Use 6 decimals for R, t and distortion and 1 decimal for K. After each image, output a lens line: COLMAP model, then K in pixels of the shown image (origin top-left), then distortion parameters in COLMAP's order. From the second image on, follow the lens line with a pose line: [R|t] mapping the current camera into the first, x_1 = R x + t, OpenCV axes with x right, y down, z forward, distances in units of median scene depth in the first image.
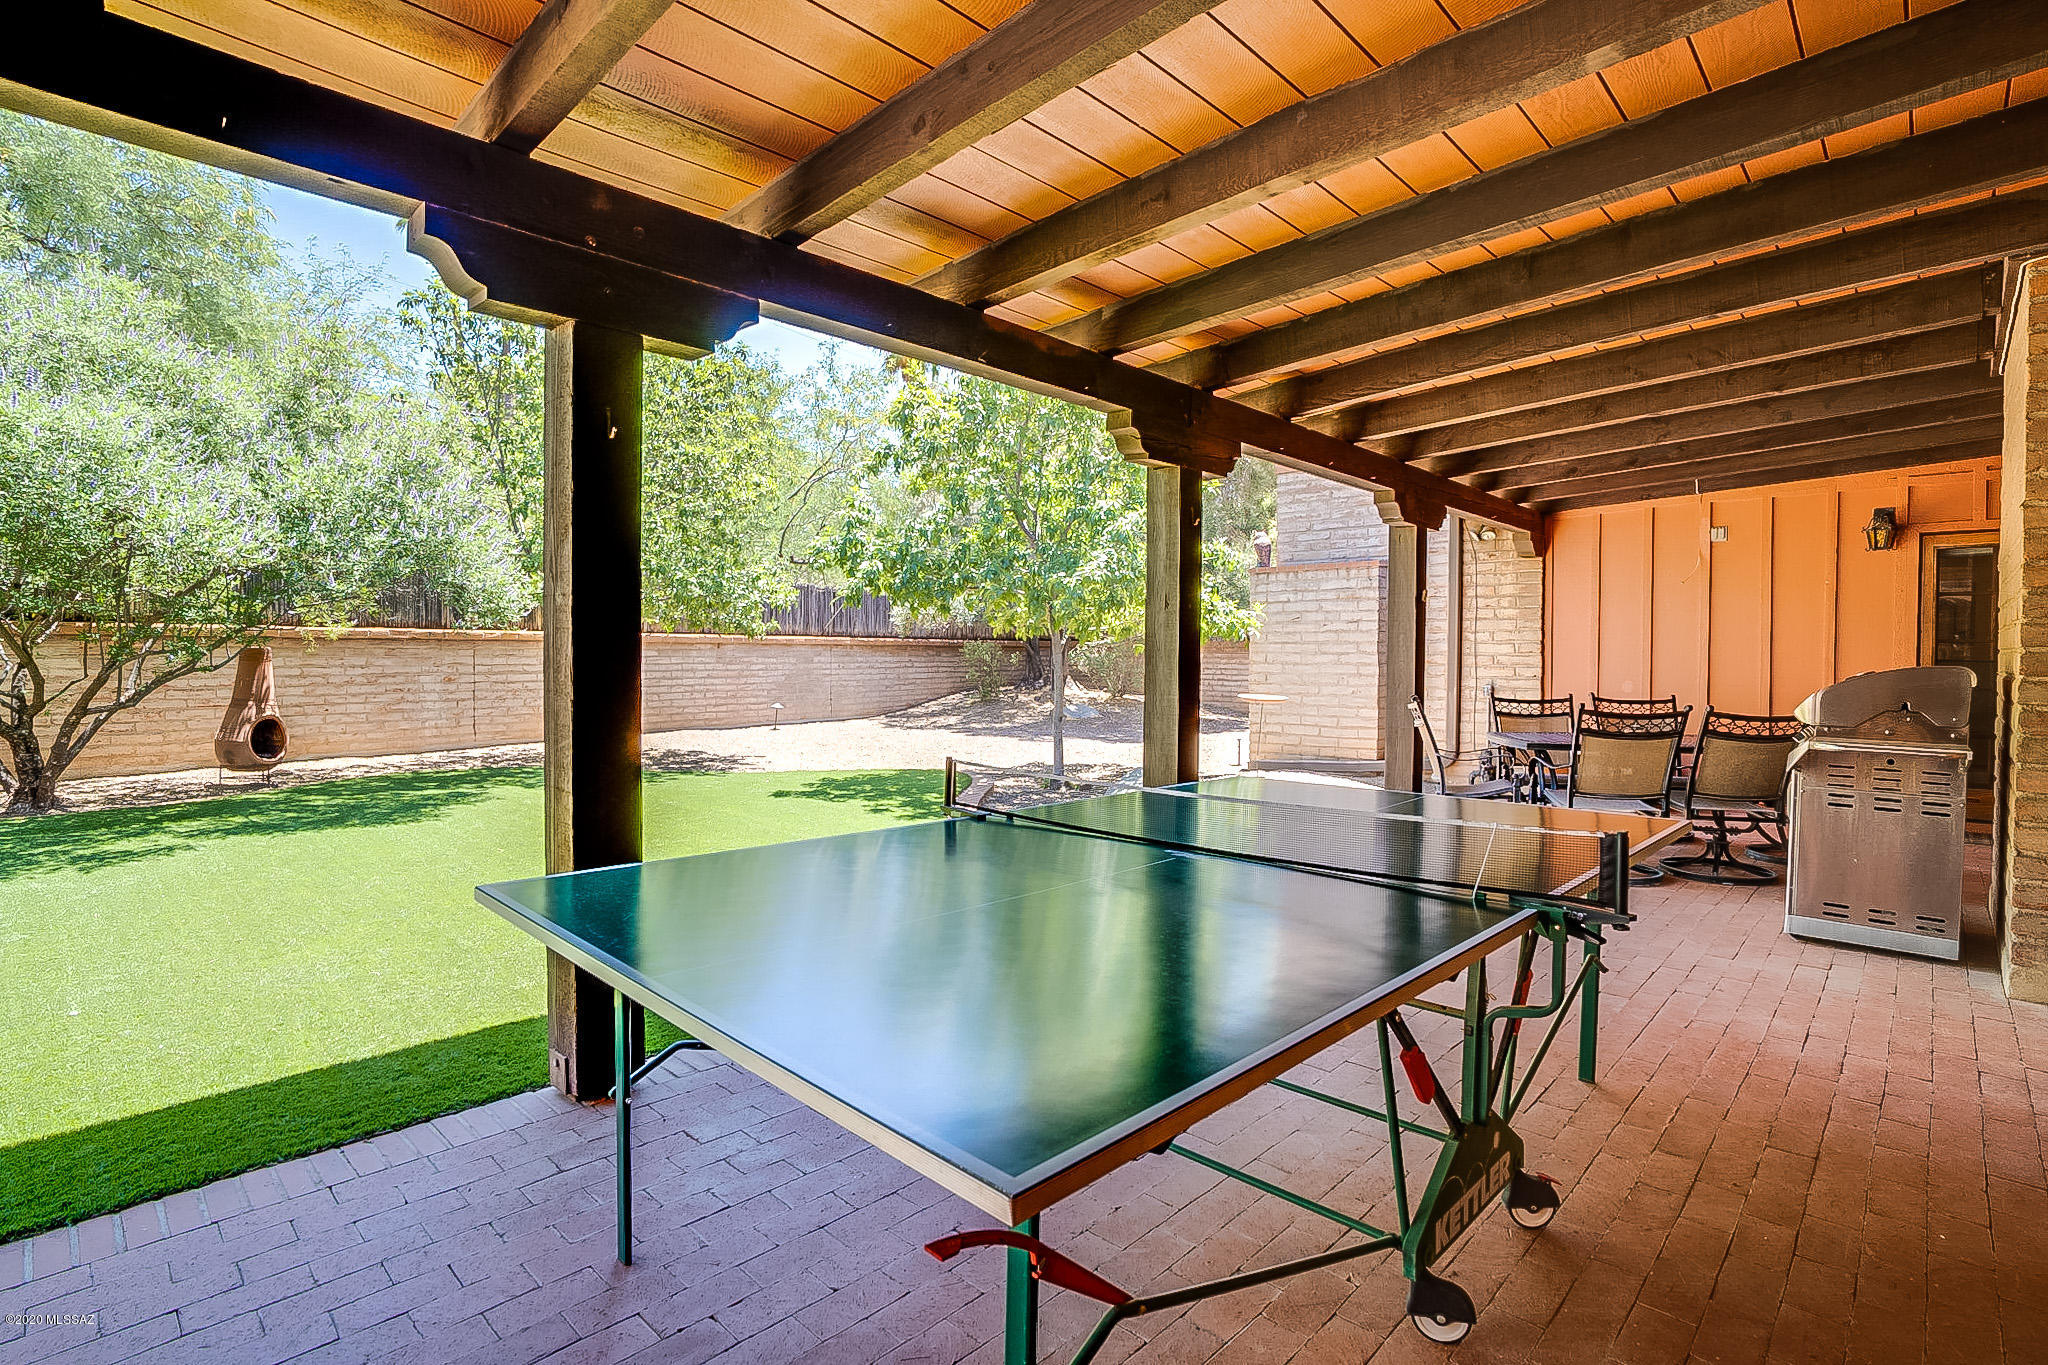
lens RADIAL K [[975.0, 0, 1036.3], [0, 975.0, 668.1], [0, 0, 1]] dist [-0.032948, 0.002502]
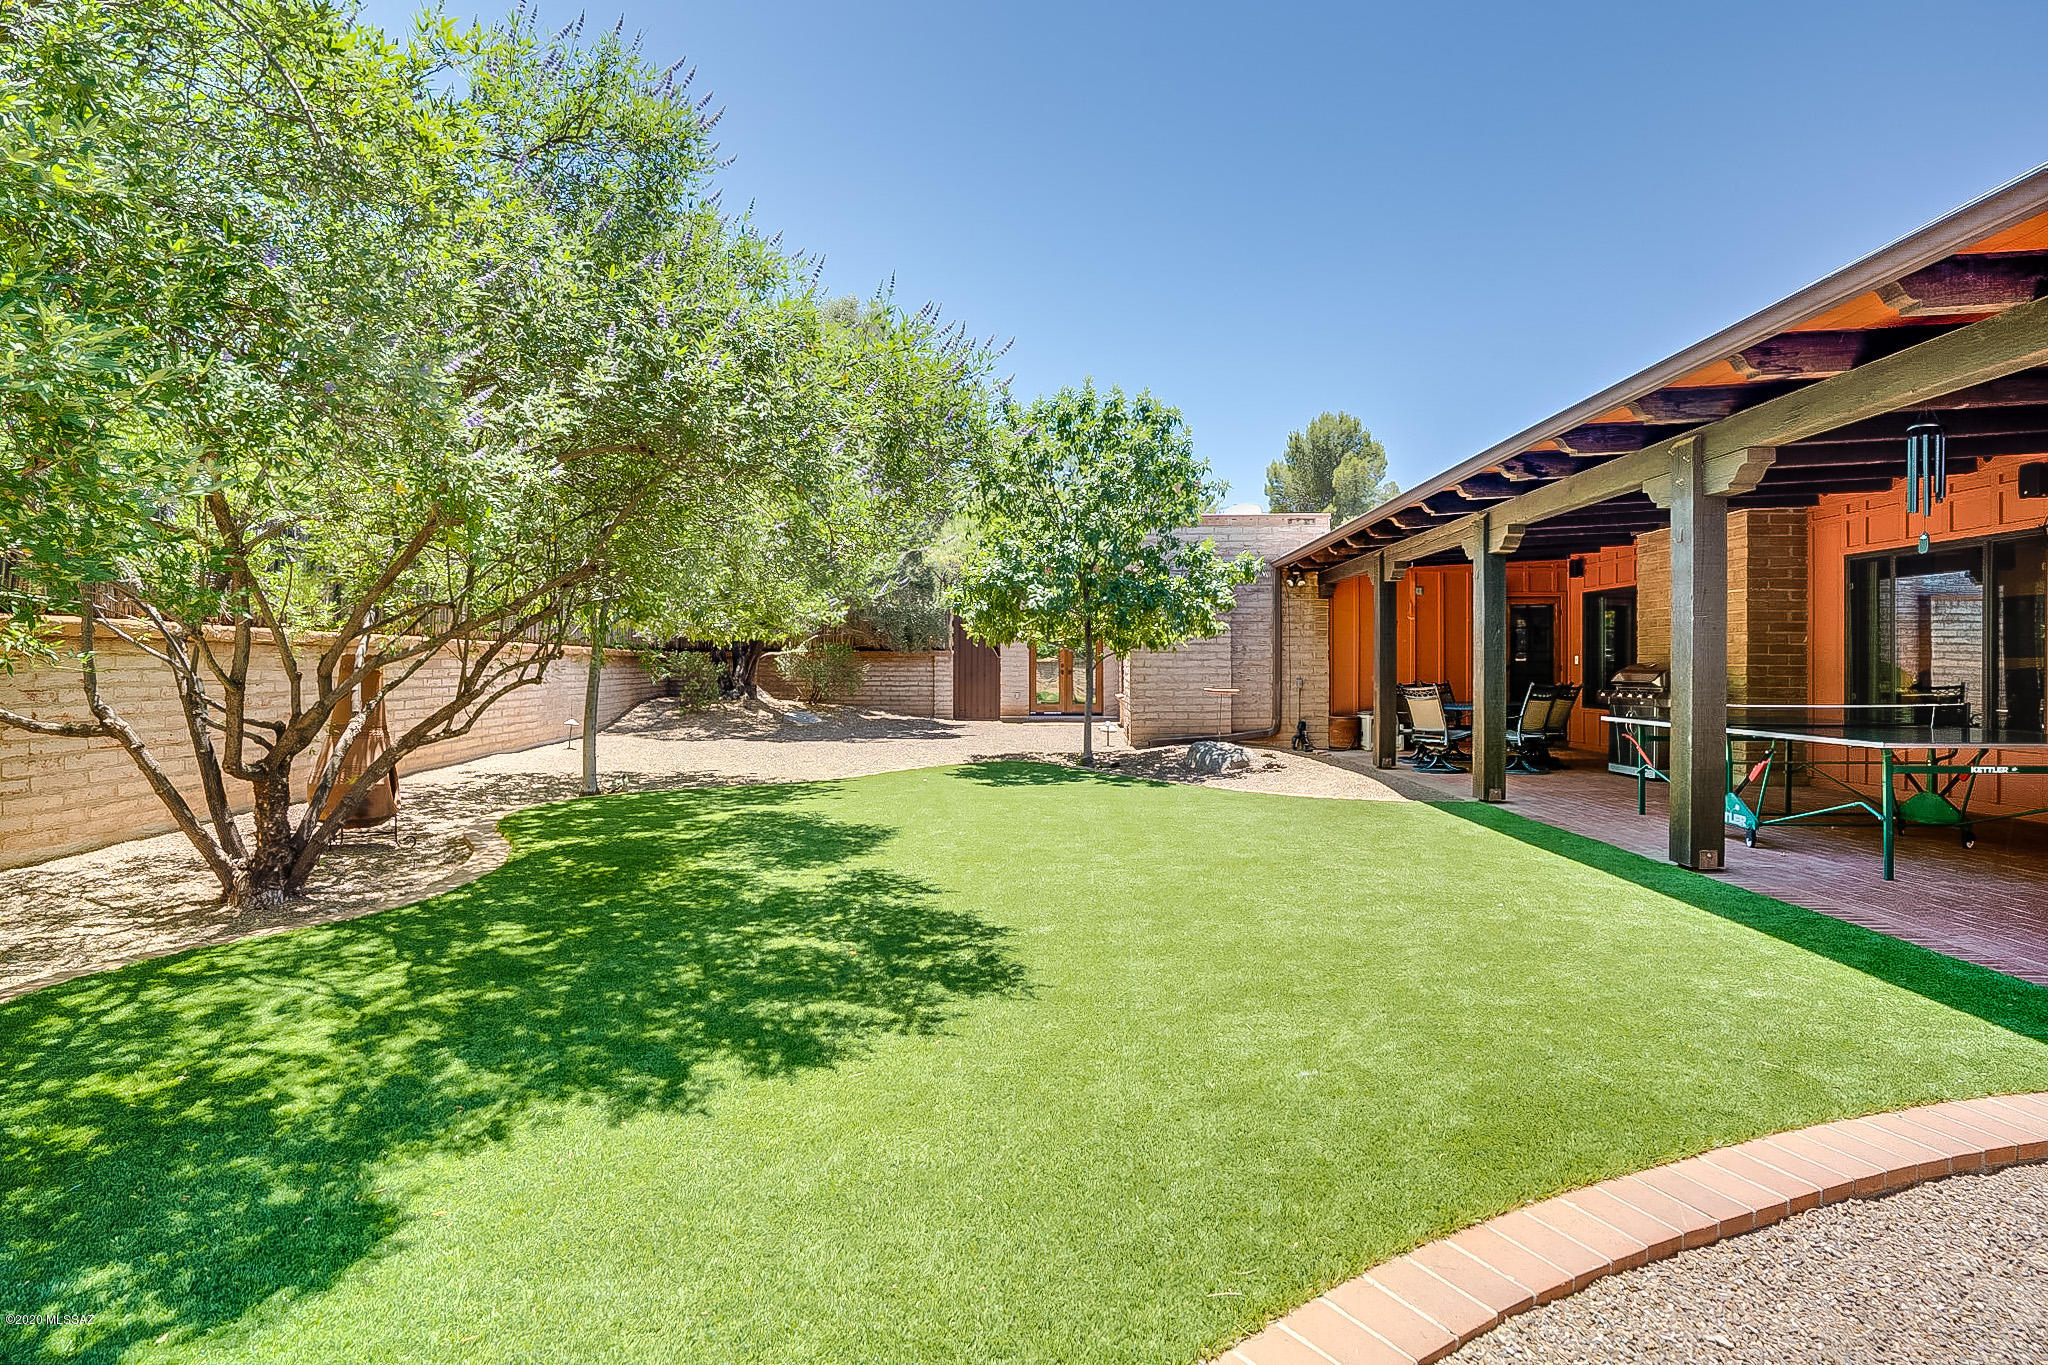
lens RADIAL K [[975.0, 0, 1016.3], [0, 975.0, 678.2], [0, 0, 1]] dist [-0.032948, 0.002502]
pose [[0.749254, -0.014778, 0.662118, -0.828536], [0.016243, 0.999860, 0.003936, 0.001842], [-0.662083, 0.007806, 0.749390, 0.120786]]
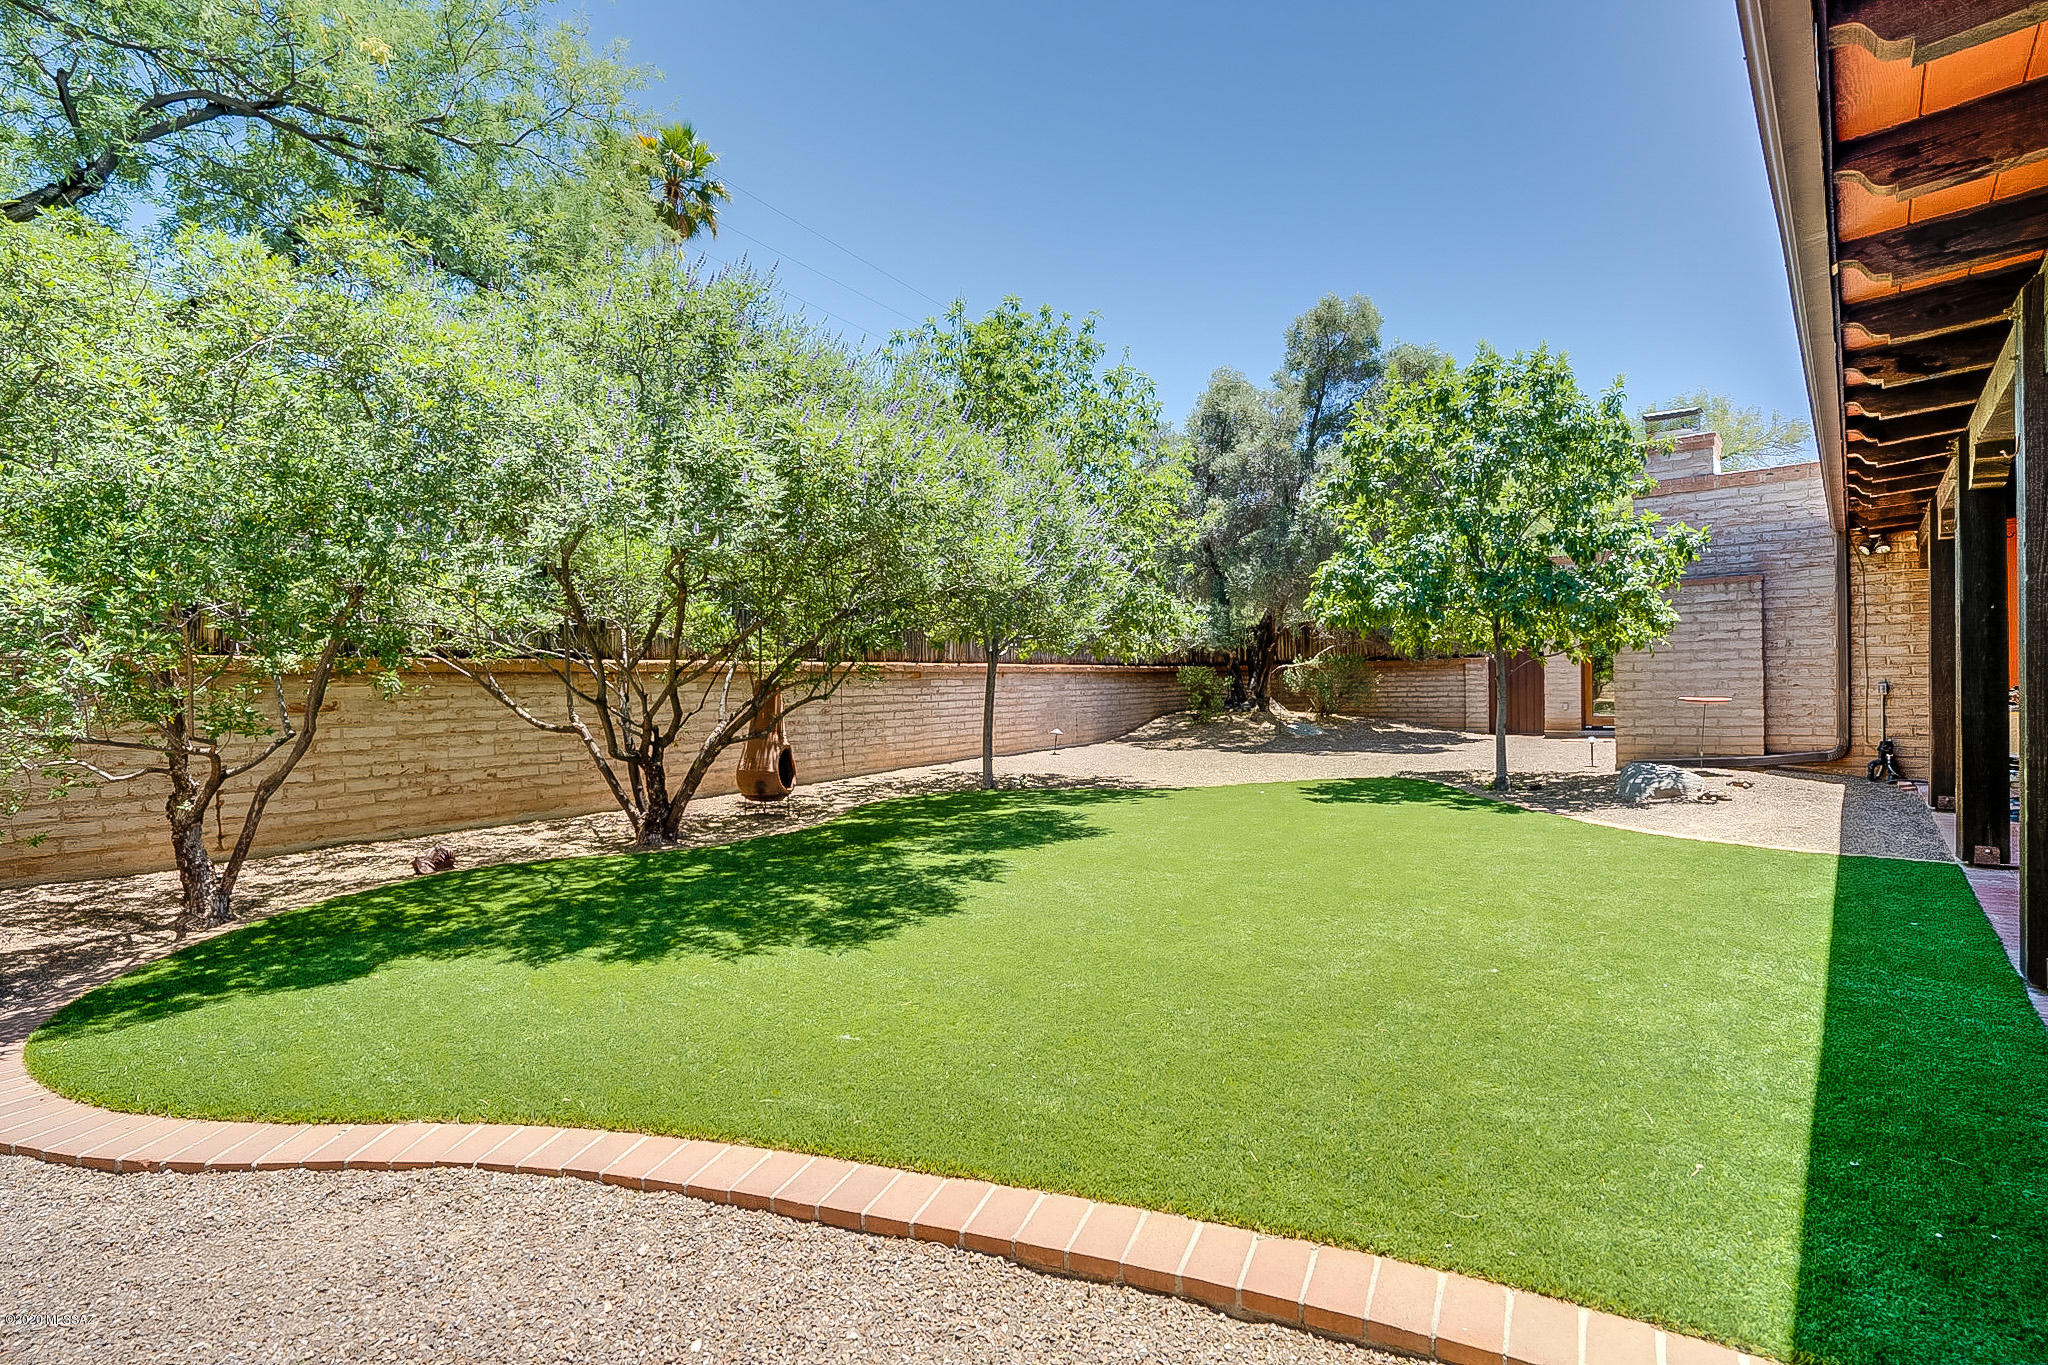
lens RADIAL K [[975.0, 0, 1008.2], [0, 975.0, 702.3], [0, 0, 1]] dist [-0.032948, 0.002502]
pose [[0.998701, -0.029502, 0.041546, -0.539611], [0.029512, 0.999564, 0.000353, 0.008625], [-0.041538, 0.000874, 0.999137, -0.050900]]
